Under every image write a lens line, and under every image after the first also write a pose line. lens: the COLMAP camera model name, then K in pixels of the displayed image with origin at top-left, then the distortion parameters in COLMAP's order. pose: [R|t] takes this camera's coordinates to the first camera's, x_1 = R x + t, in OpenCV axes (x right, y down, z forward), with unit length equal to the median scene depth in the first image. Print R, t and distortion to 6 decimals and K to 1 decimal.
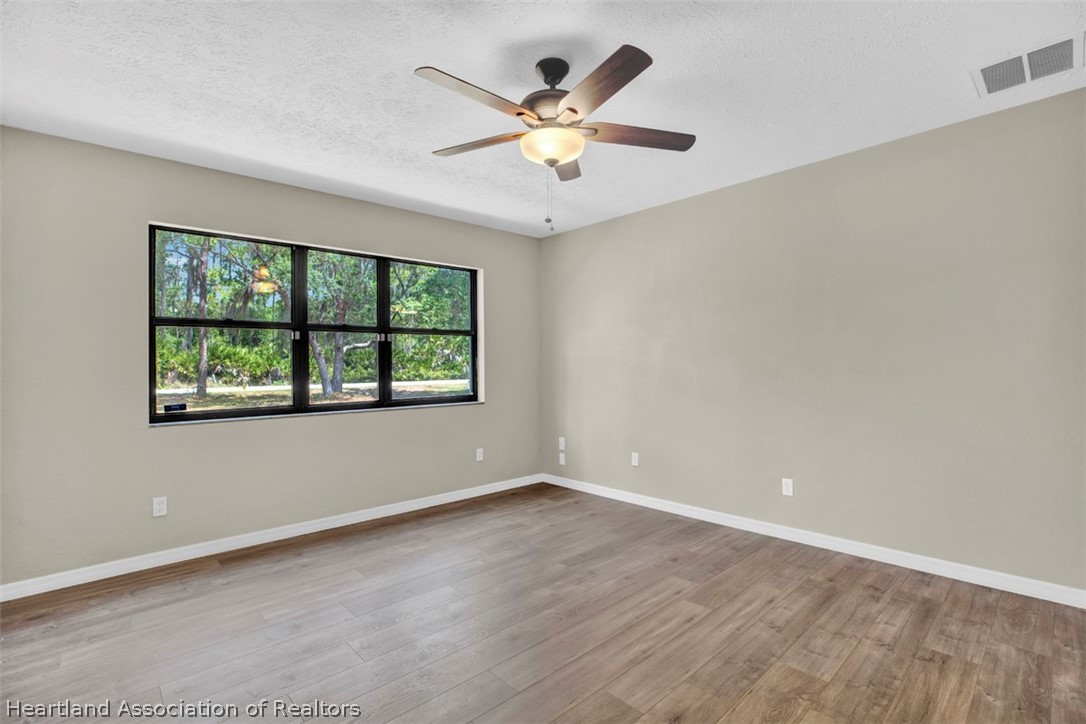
lens RADIAL K [[499.3, 0, 549.1], [0, 499.3, 354.6], [0, 0, 1]] dist [-0.028699, 0.004225]
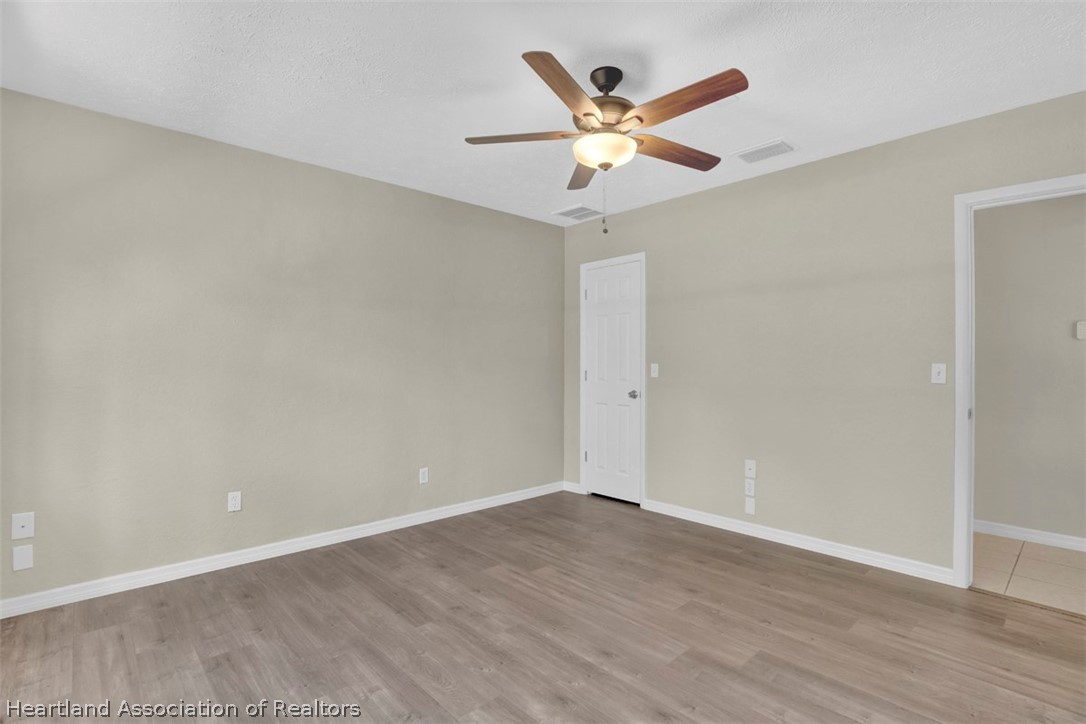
lens RADIAL K [[499.3, 0, 560.2], [0, 499.3, 353.8], [0, 0, 1]] dist [-0.028699, 0.004225]
pose [[0.003658, 0.034156, 0.999410, -0.707852], [-0.020305, 0.999213, -0.034075, 0.028046], [-0.999787, -0.020168, 0.004348, 0.757326]]
